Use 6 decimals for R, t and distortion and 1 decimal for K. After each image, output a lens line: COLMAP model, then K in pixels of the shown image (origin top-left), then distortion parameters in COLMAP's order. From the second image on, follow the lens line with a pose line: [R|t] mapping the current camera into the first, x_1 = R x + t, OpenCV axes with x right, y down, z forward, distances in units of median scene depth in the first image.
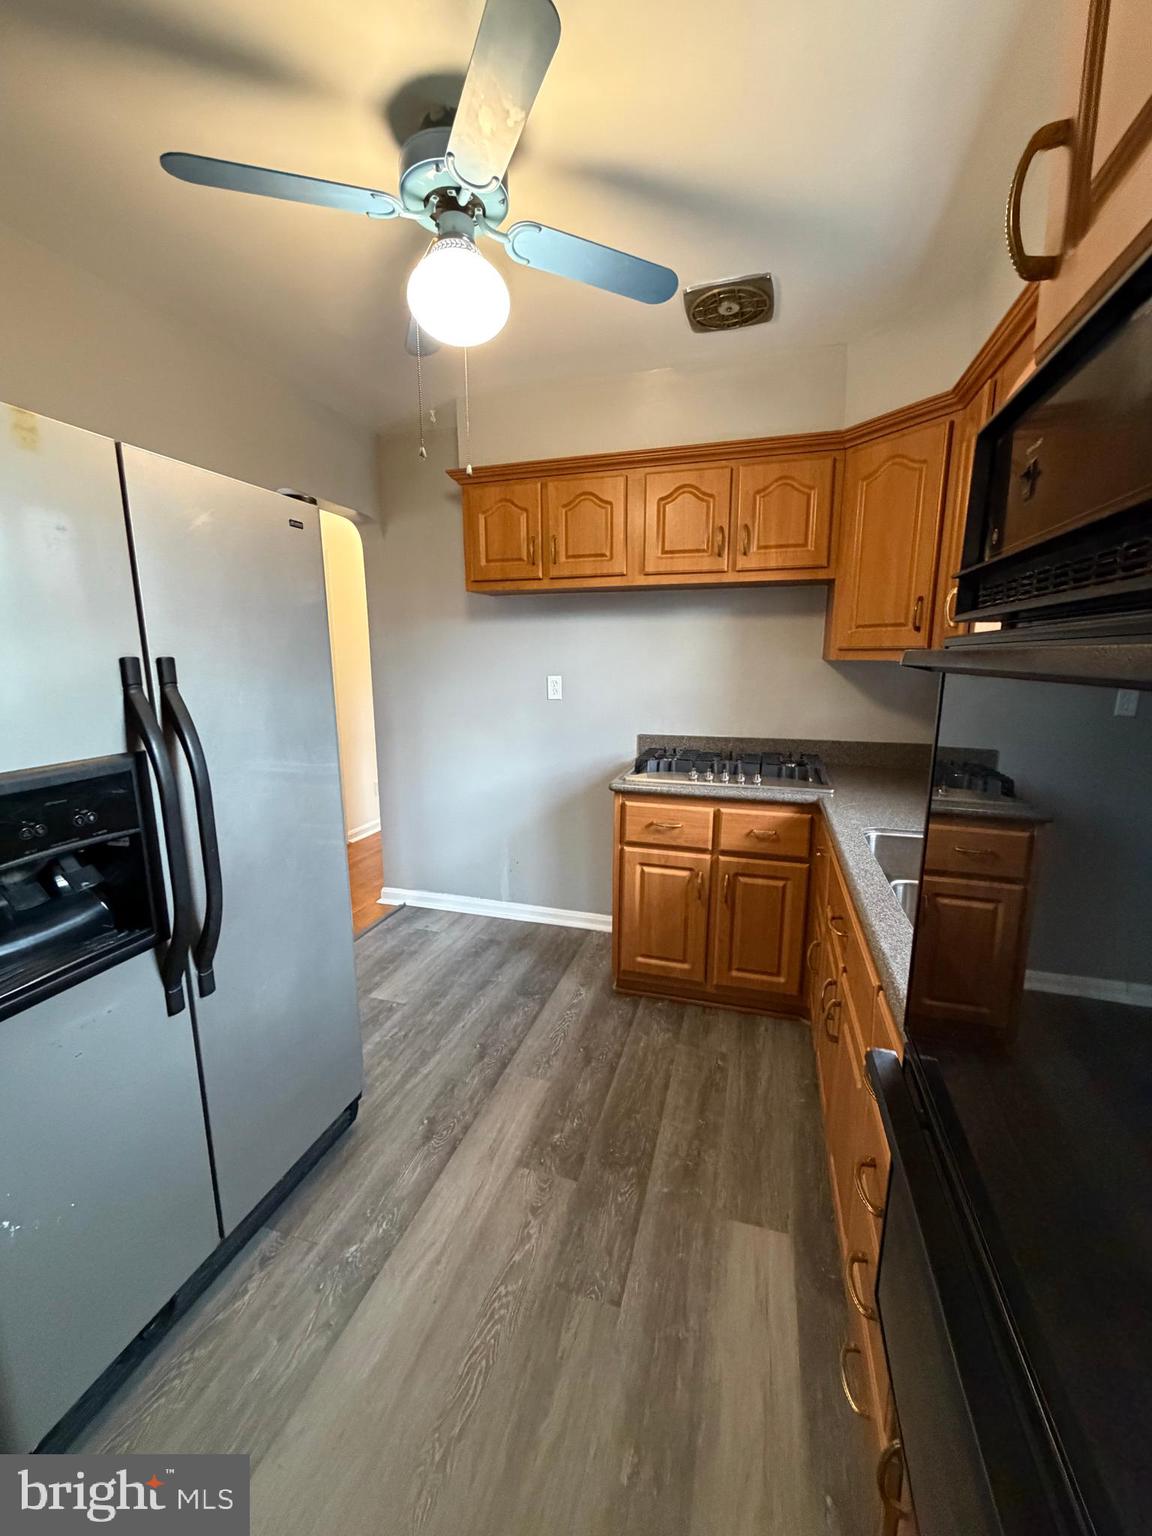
lens RADIAL K [[611.6, 0, 574.7], [0, 611.6, 764.9], [0, 0, 1]] dist [0.001622, -0.000794]
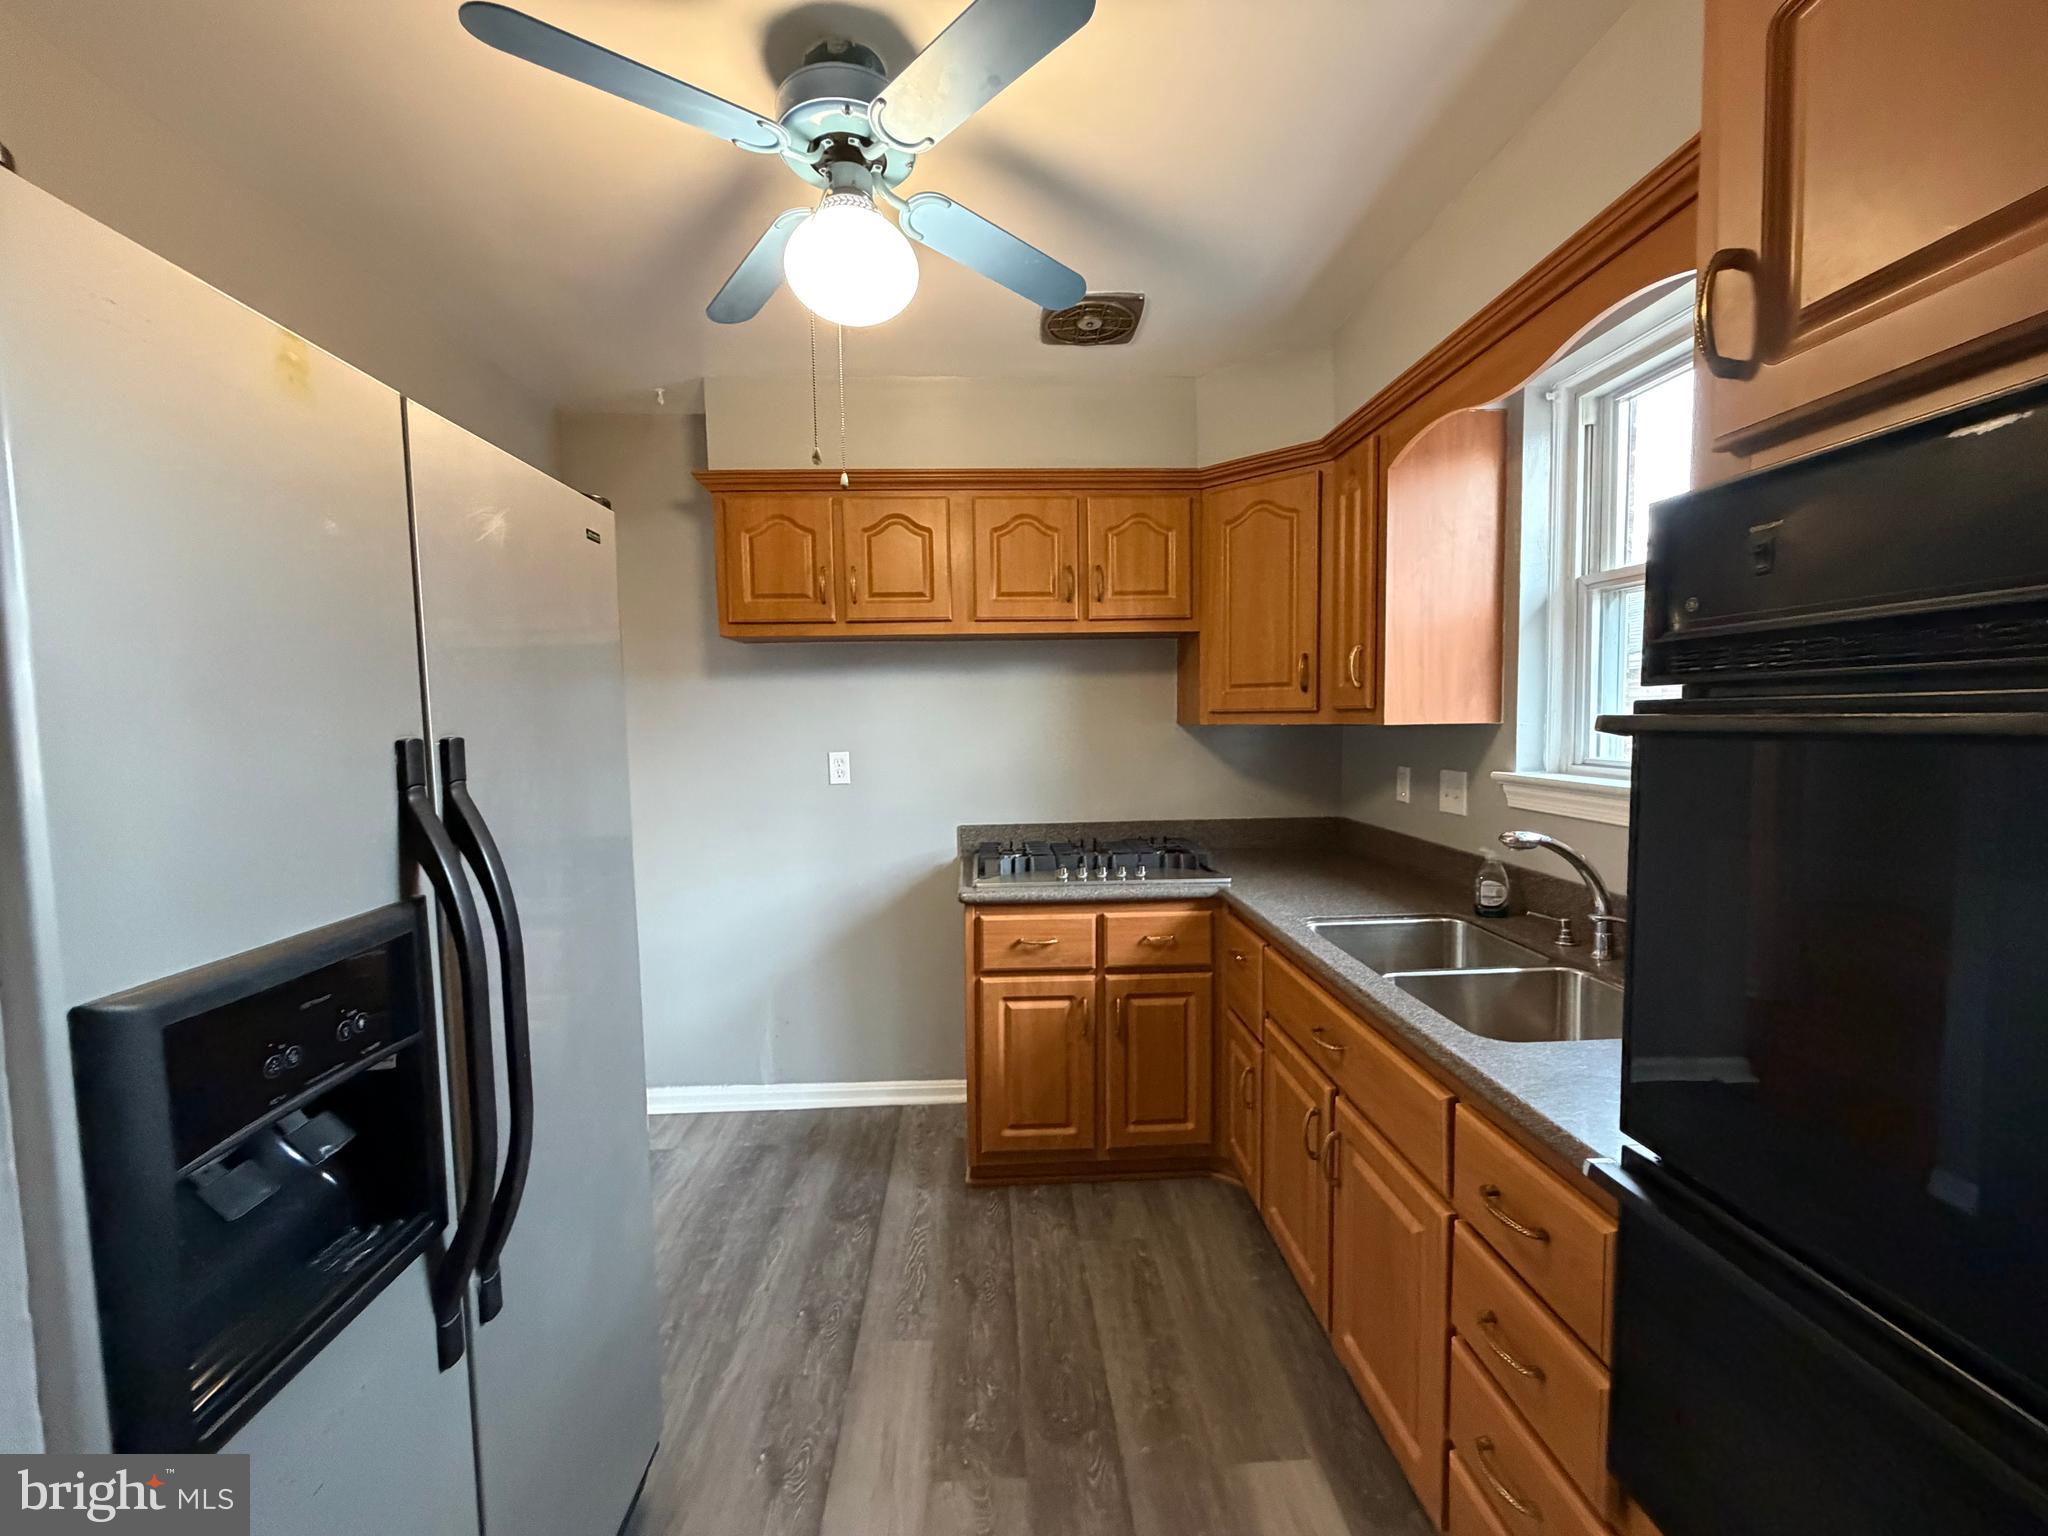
lens RADIAL K [[815.5, 0, 1018.1], [0, 815.5, 769.0], [0, 0, 1]] dist [0.001622, -0.000794]
pose [[0.942307, -0.033664, 0.333054, -0.237538], [0.072816, 0.991720, -0.105778, -0.011269], [-0.326735, 0.123927, 0.936956, 0.036215]]
